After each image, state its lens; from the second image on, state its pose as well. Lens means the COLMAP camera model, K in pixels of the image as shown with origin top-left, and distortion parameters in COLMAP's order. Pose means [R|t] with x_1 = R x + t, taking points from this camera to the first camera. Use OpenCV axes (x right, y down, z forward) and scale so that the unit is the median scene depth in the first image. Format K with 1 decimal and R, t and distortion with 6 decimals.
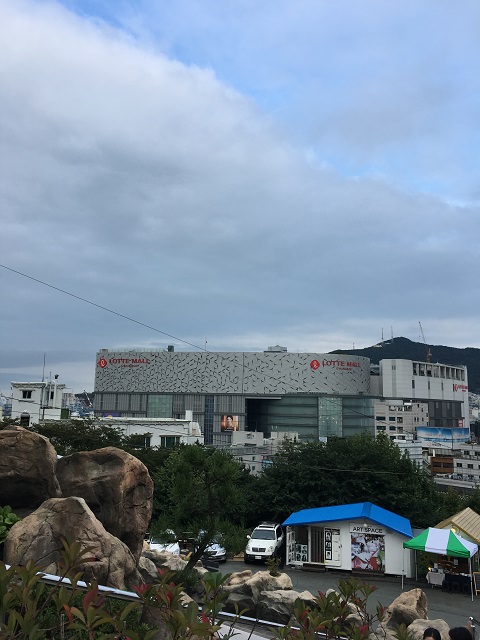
lens RADIAL K [[553.2, 0, 240.0], [0, 553.2, 320.0], [0, 0, 1]] dist [0.001733, 0.001943]
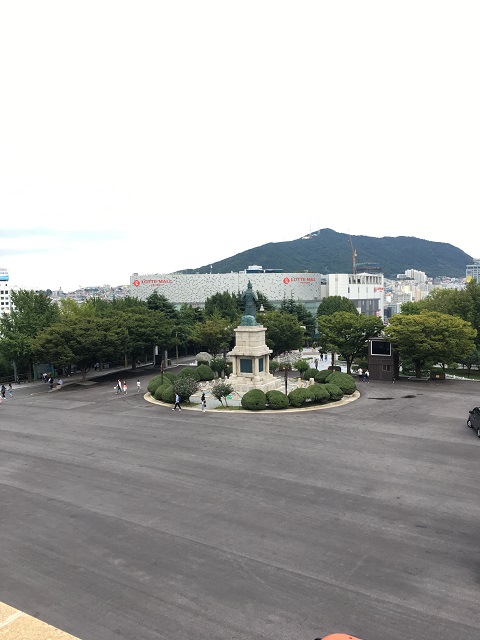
lens RADIAL K [[553.2, 0, 240.0], [0, 553.2, 320.0], [0, 0, 1]] dist [0.001733, 0.001943]
pose [[0.989749, -0.042546, 0.136331, -0.177176], [0.012114, 0.976164, 0.216696, -0.127254], [-0.142301, -0.212823, 0.966673, -0.401136]]
